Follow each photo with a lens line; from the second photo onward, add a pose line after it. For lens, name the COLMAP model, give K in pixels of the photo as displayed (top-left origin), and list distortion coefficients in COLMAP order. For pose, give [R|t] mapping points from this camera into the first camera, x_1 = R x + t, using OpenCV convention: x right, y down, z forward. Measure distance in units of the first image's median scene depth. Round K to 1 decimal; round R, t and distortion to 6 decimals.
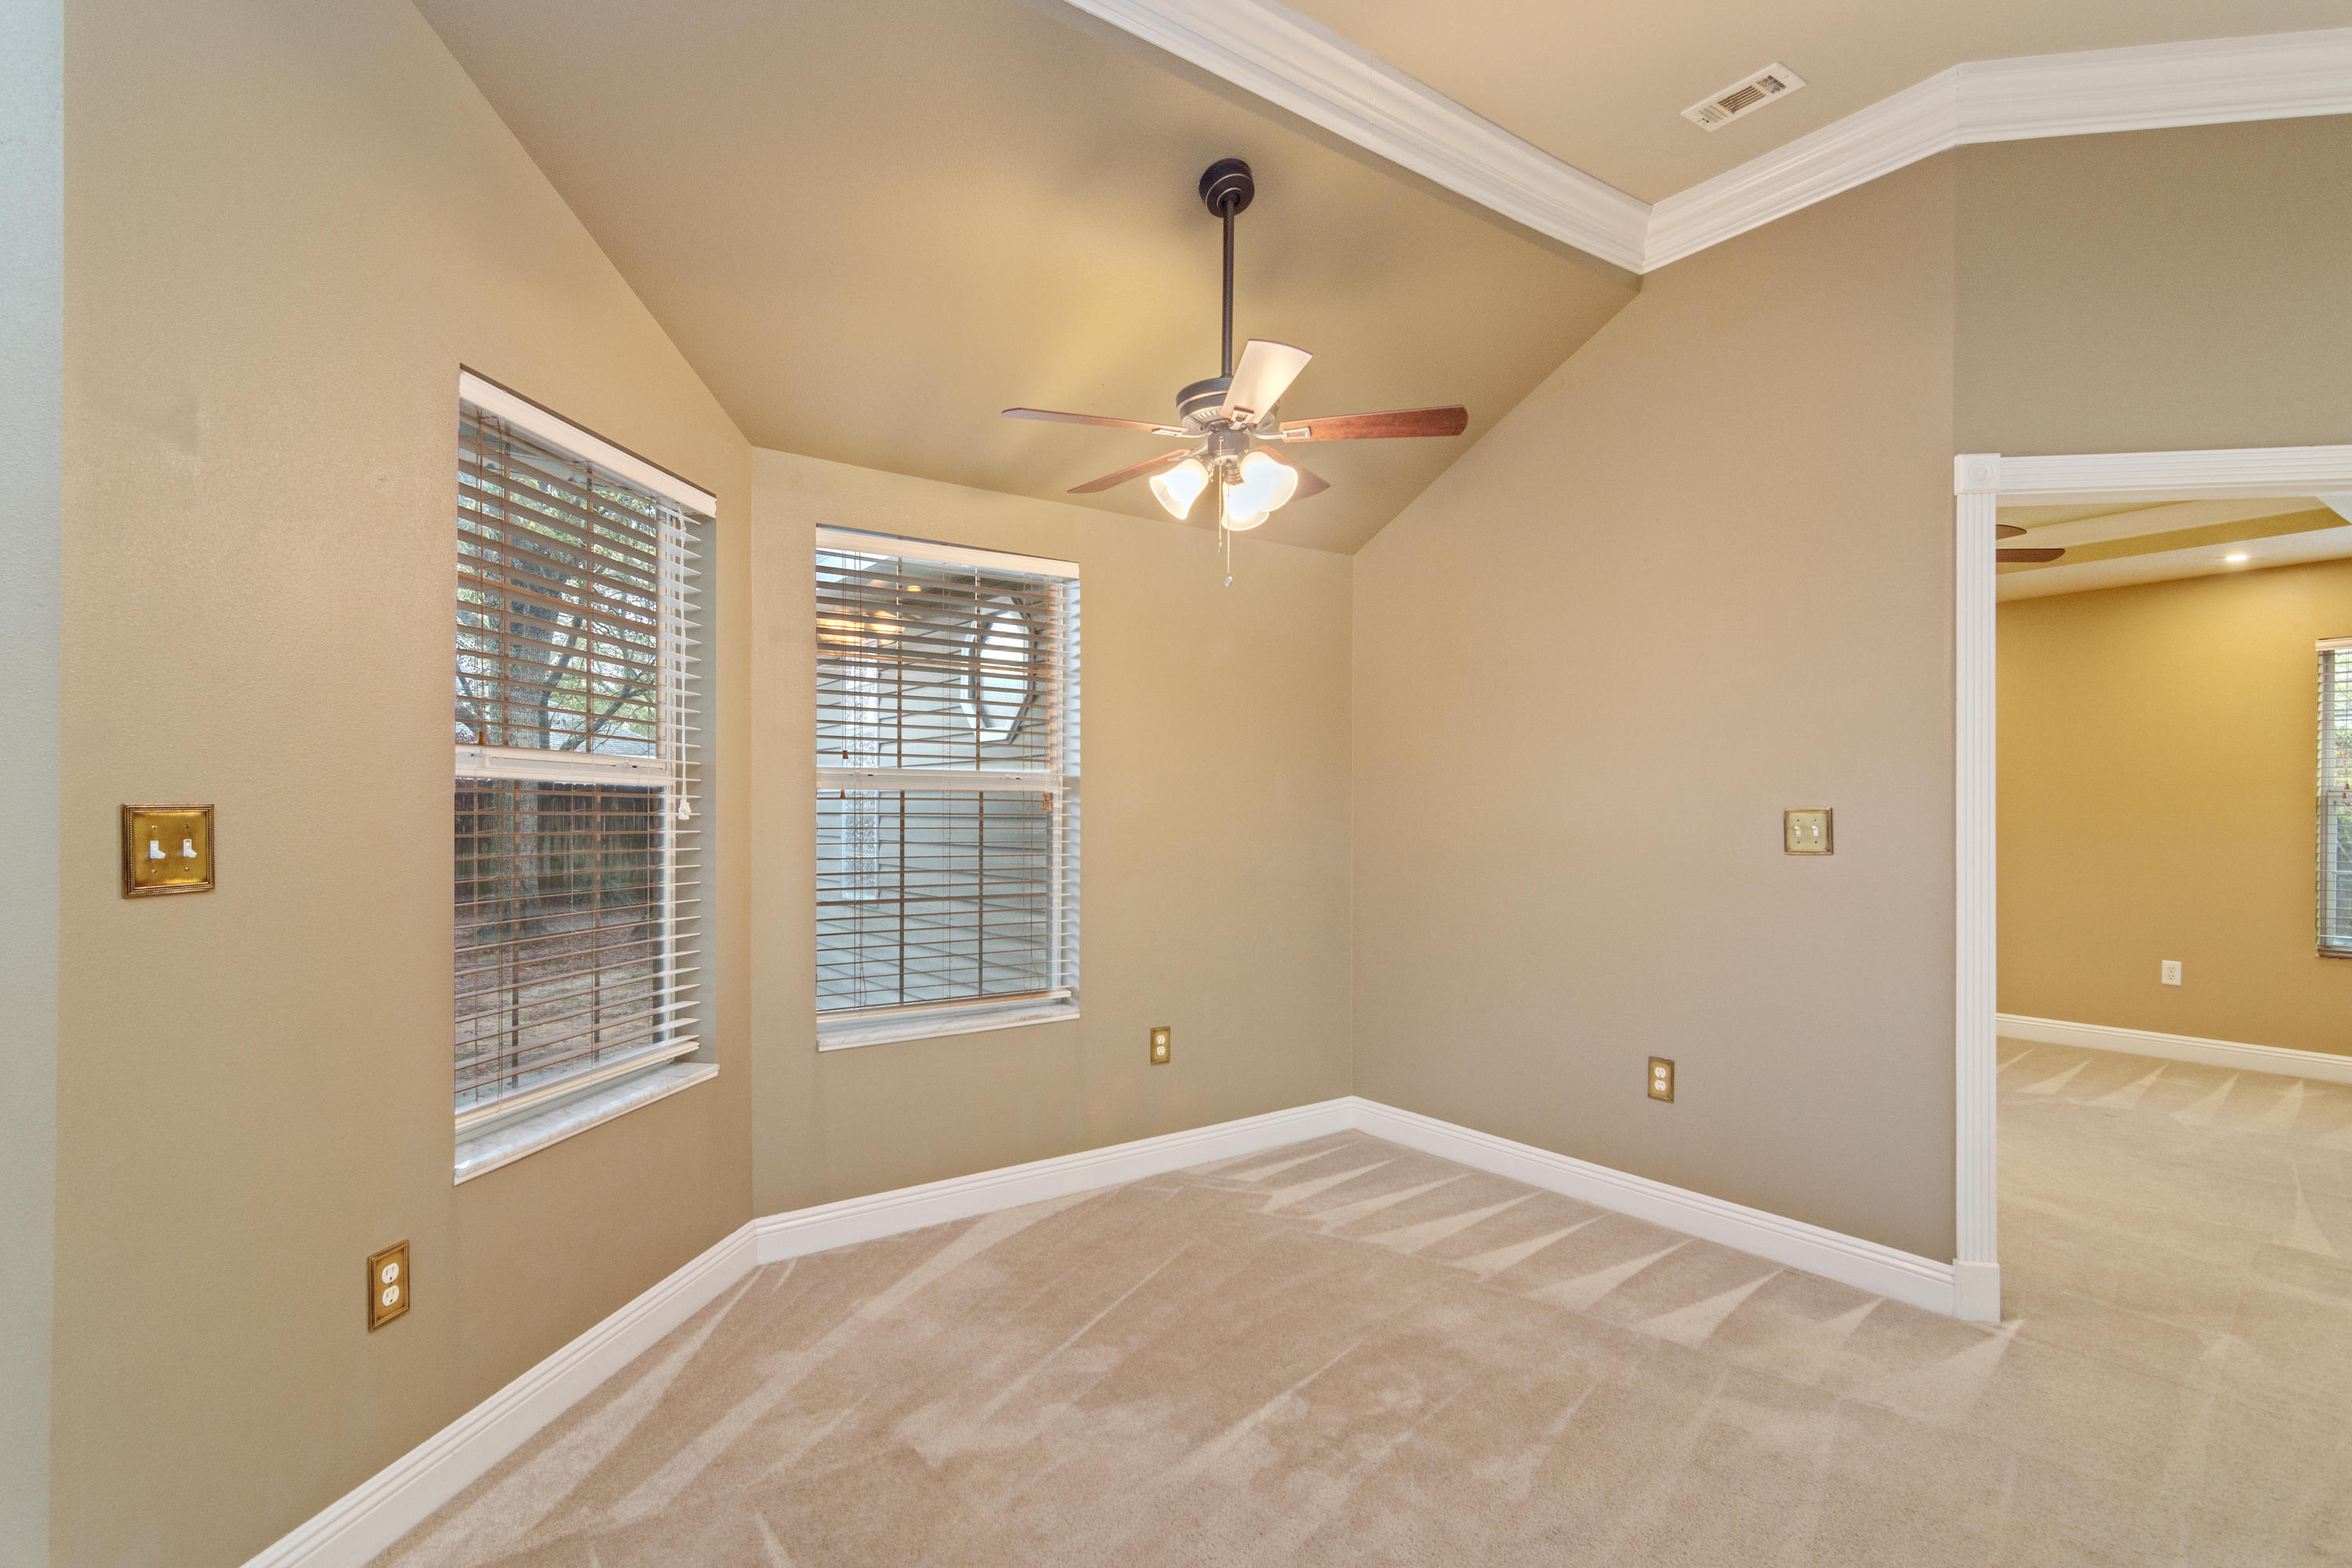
lens RADIAL K [[1139.5, 0, 1180.9], [0, 1139.5, 815.1], [0, 0, 1]] dist [-0.000608, 0.001986]
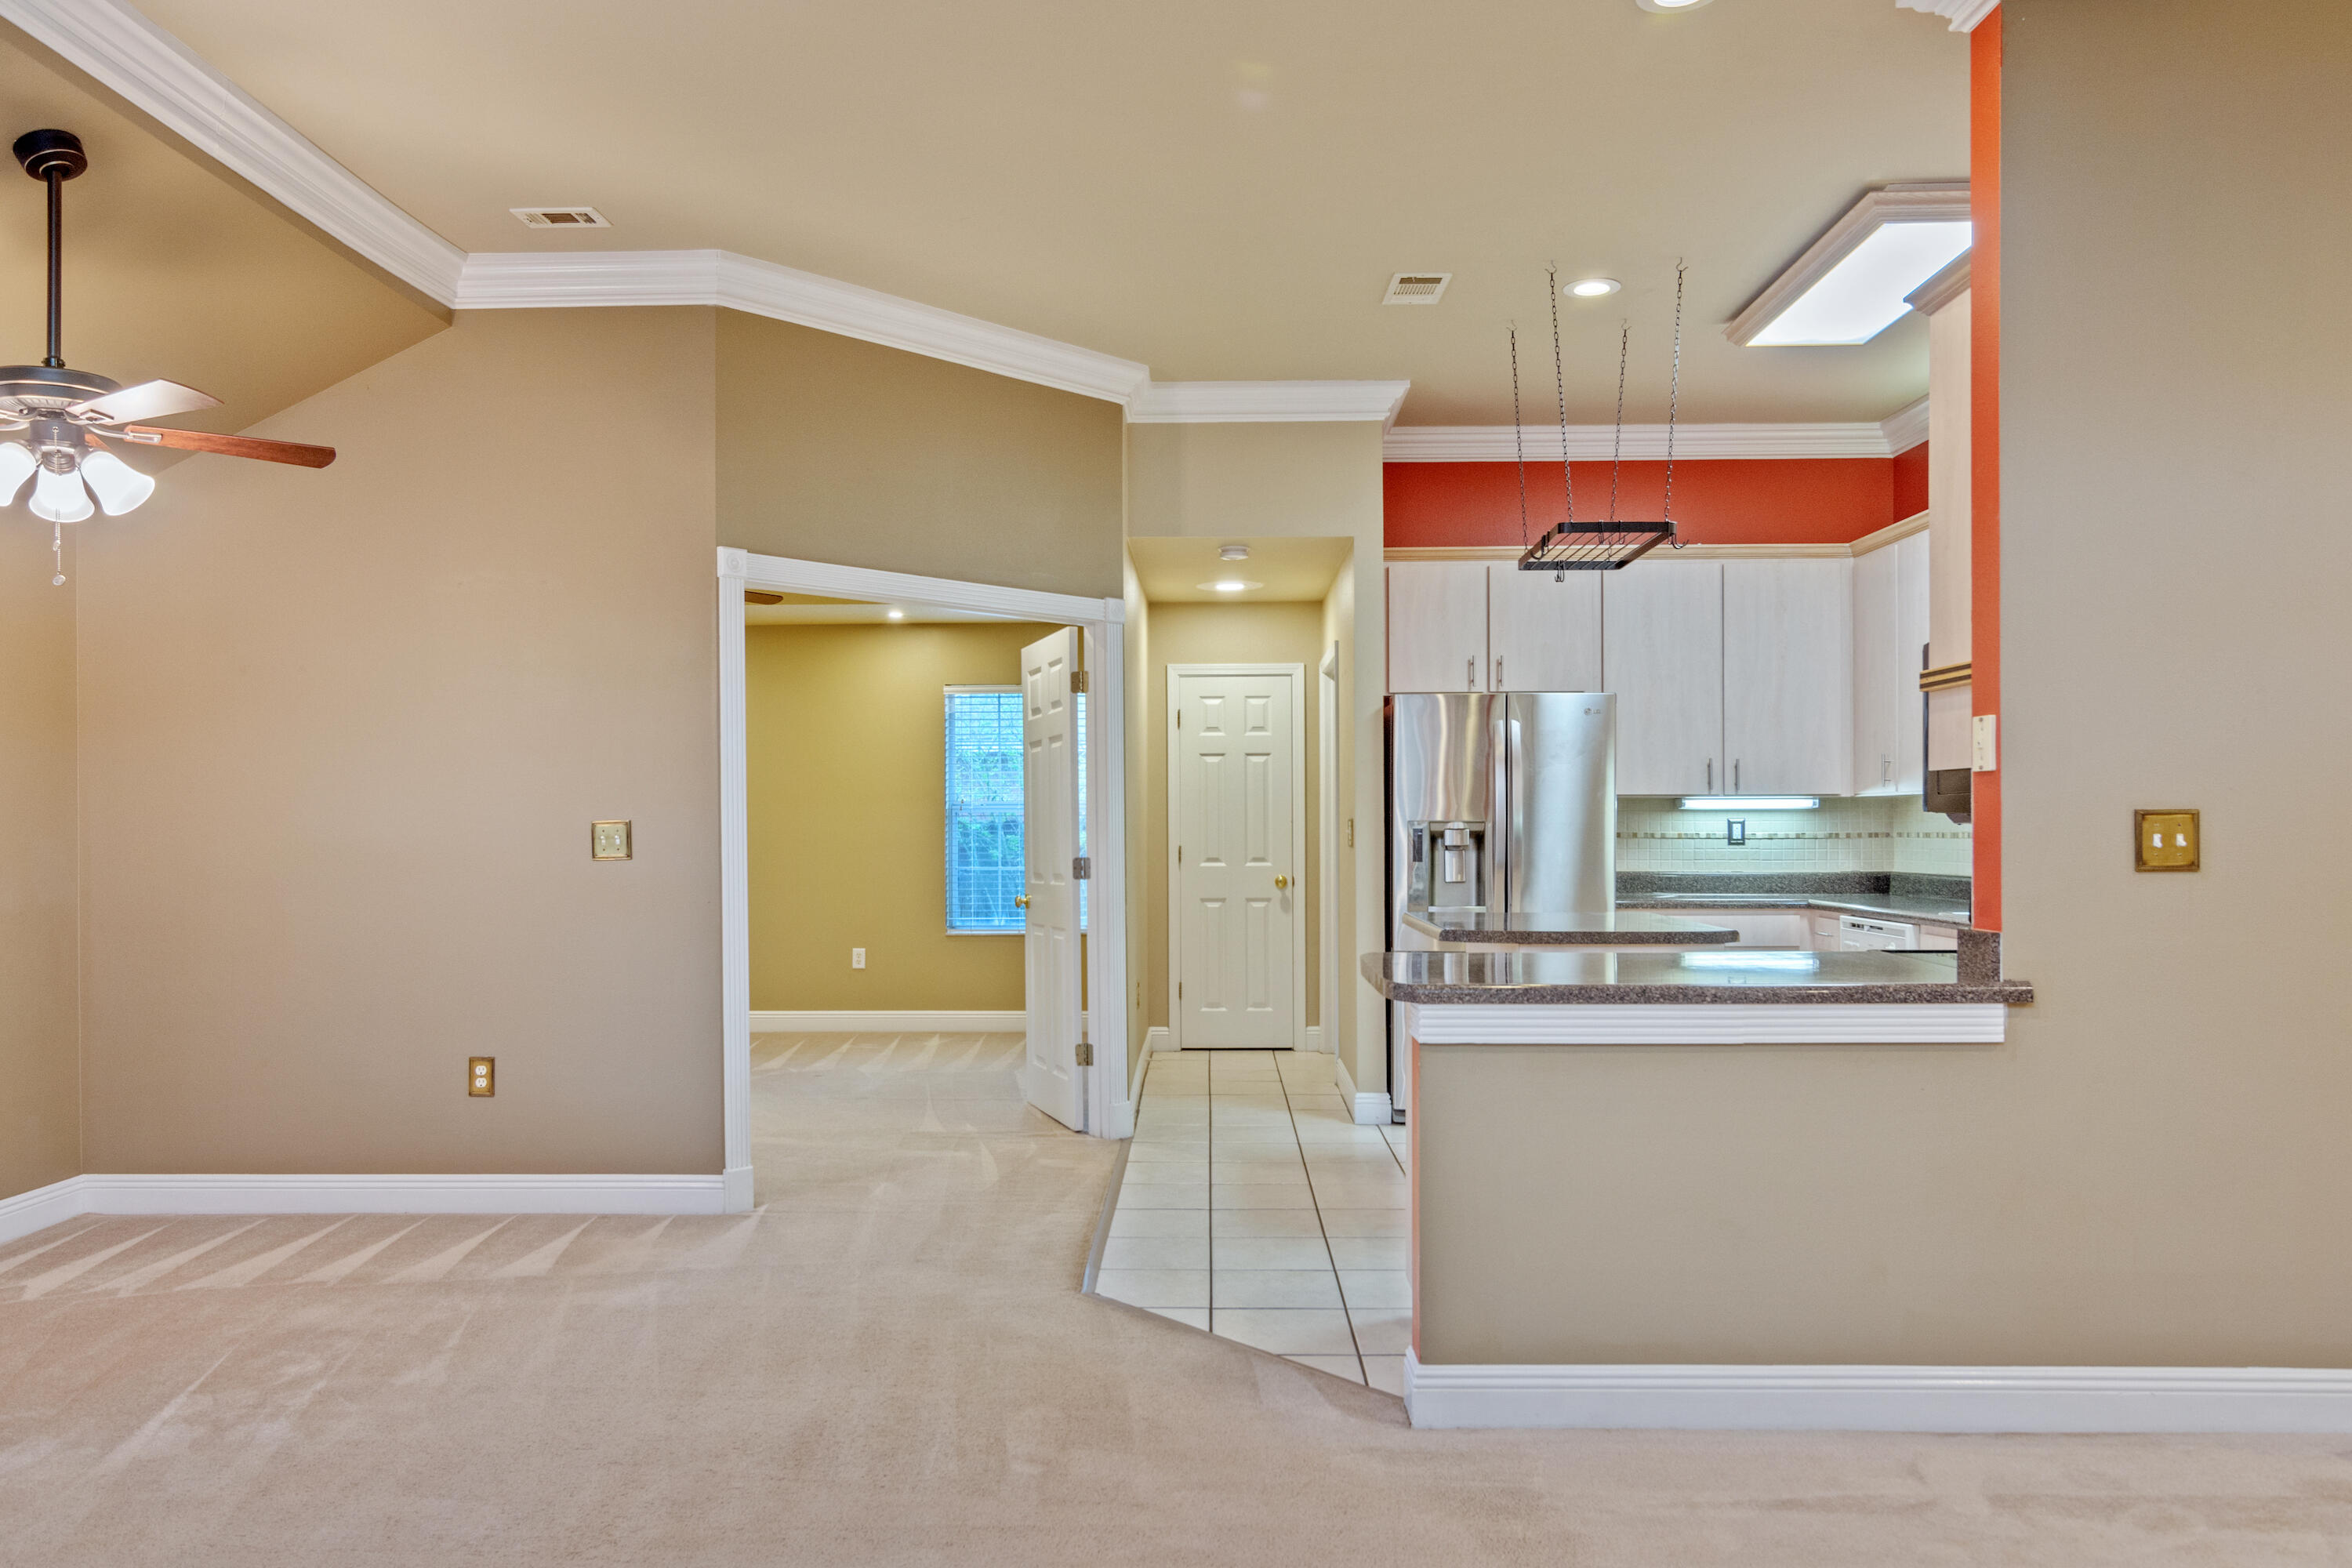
lens RADIAL K [[1523.0, 0, 1180.2], [0, 1523.0, 832.5], [0, 0, 1]] dist [0.000386, -0.000388]
pose [[0.606395, -0.011224, 0.795084, -0.368942], [0.008636, 0.999934, 0.007529, -0.000608], [-0.795116, 0.002301, 0.606452, -0.450223]]
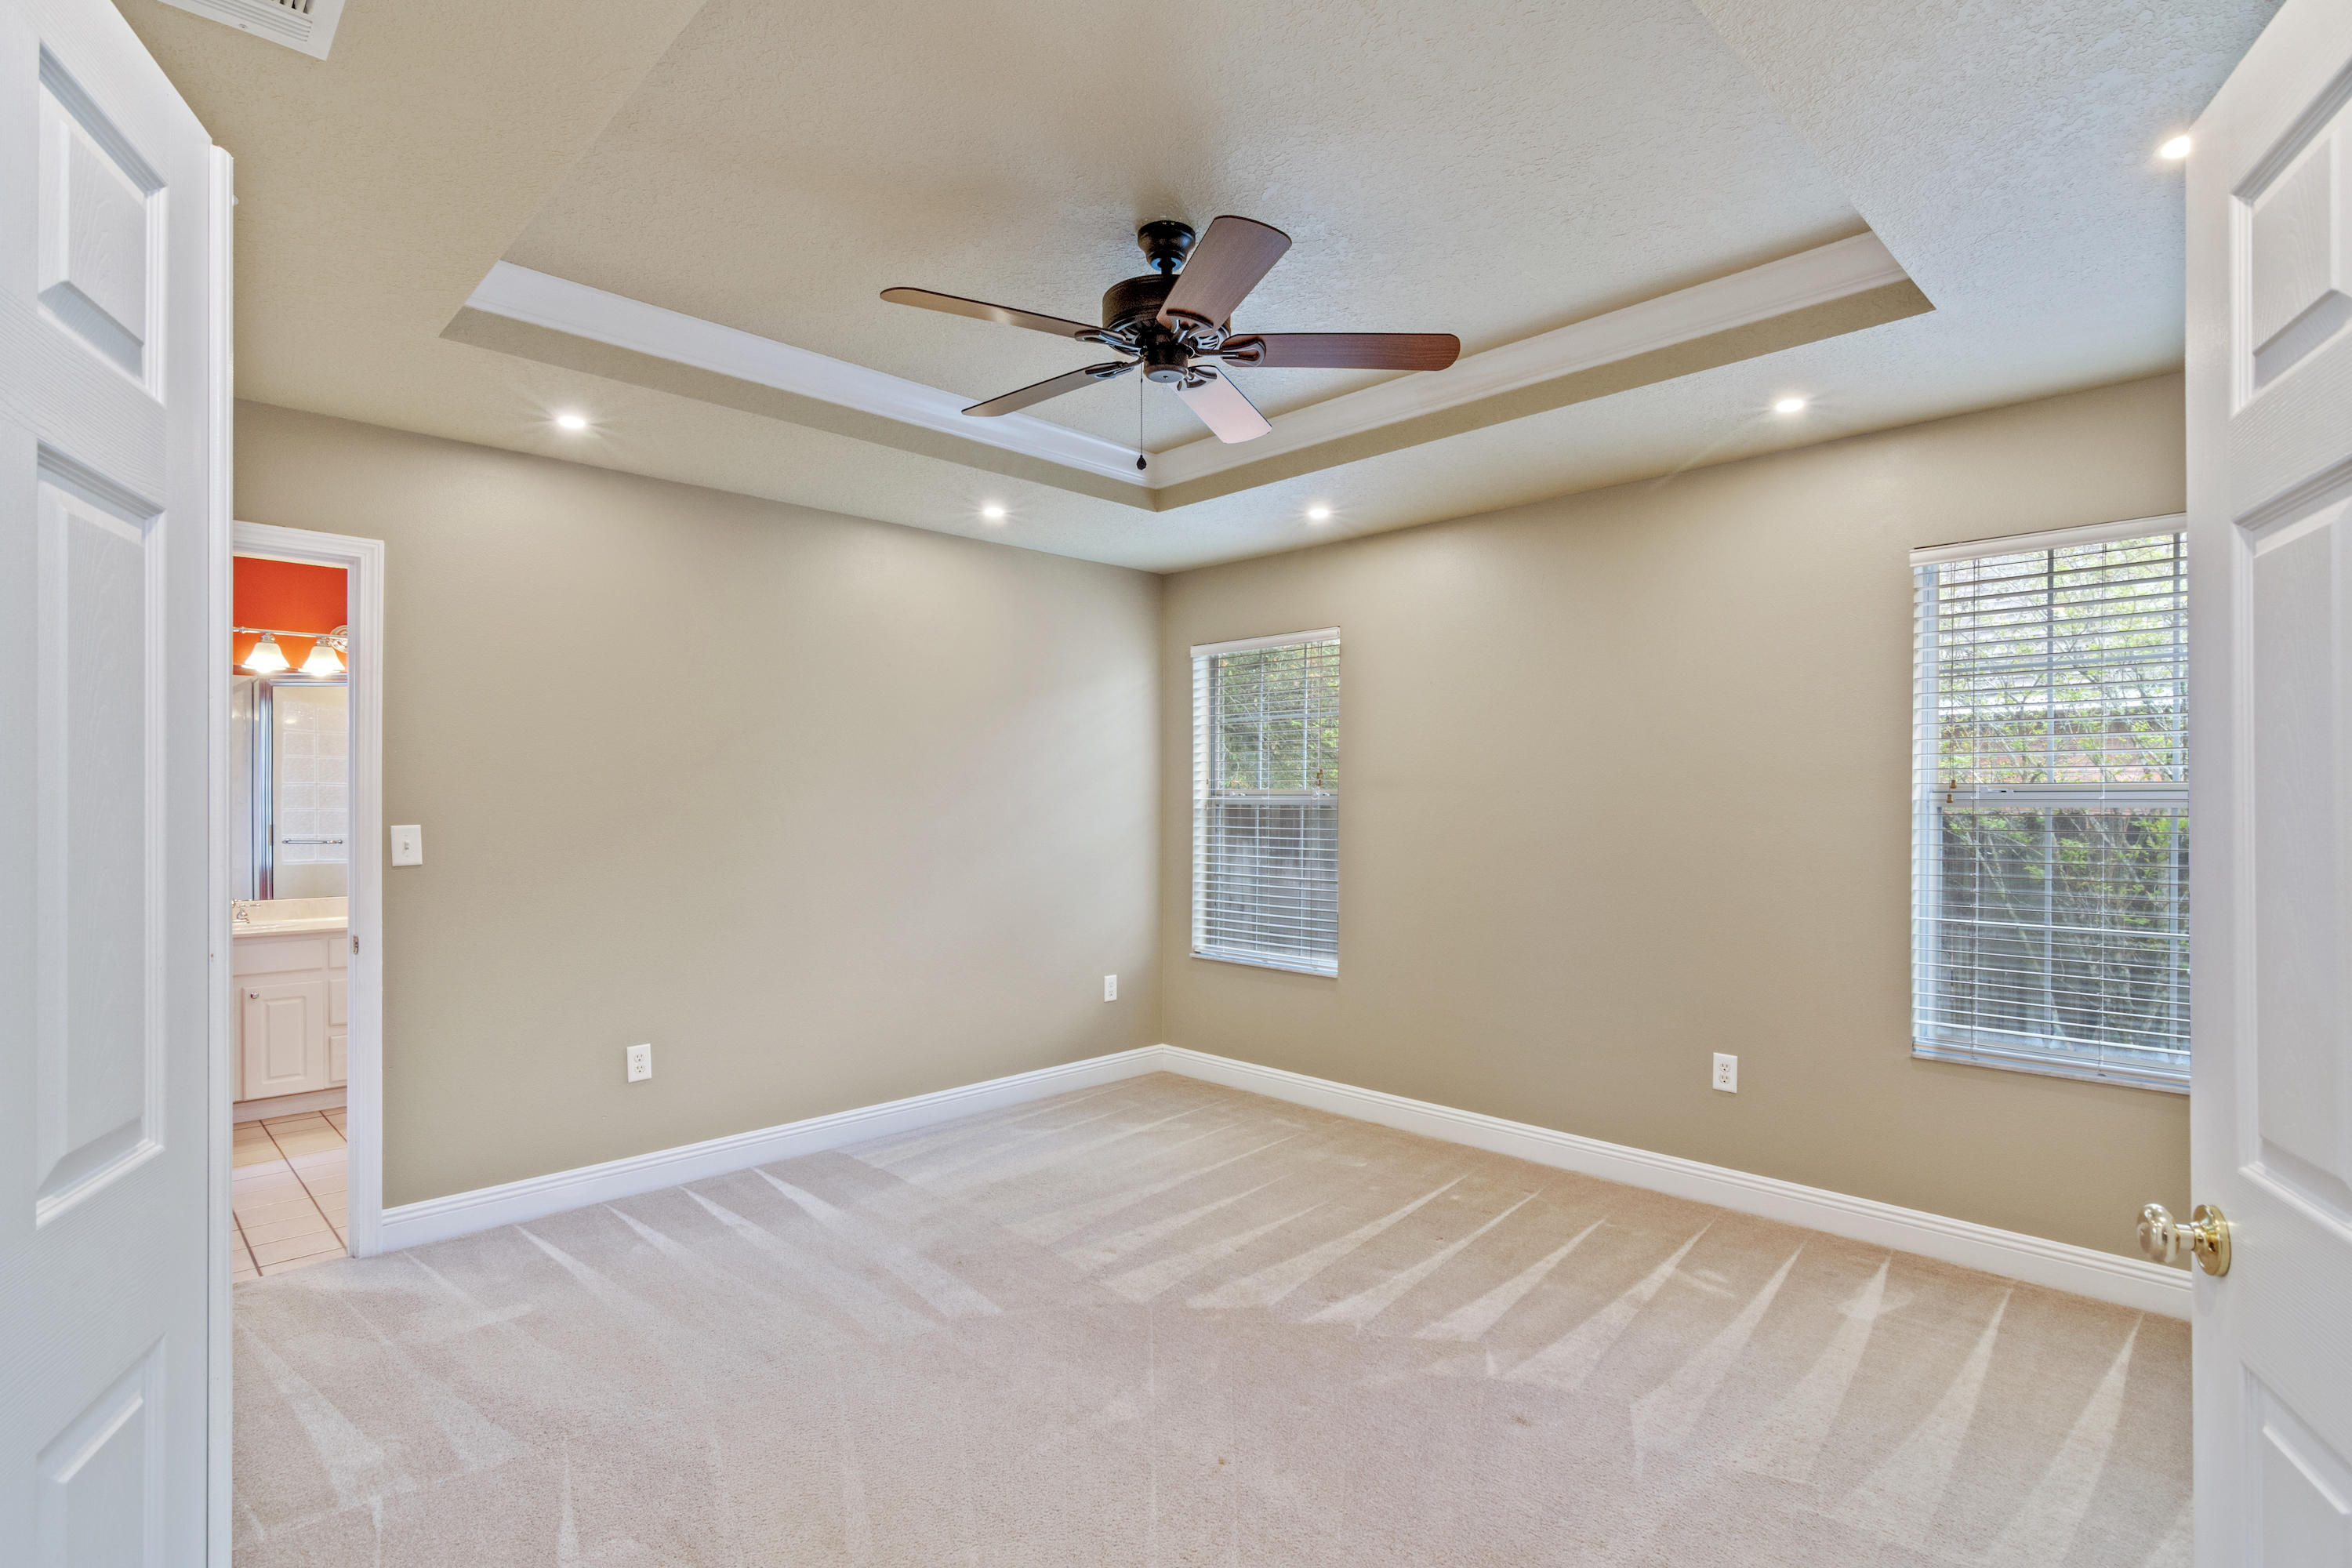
lens RADIAL K [[1144.1, 0, 1199.9], [0, 1144.1, 790.2], [0, 0, 1]] dist [0.003639, 0.000314]
pose [[0.986380, 0.003137, 0.164450, 0.974143], [-0.003947, 0.999982, 0.004600, -0.047602], [-0.164433, -0.005187, 0.986375, 0.853558]]
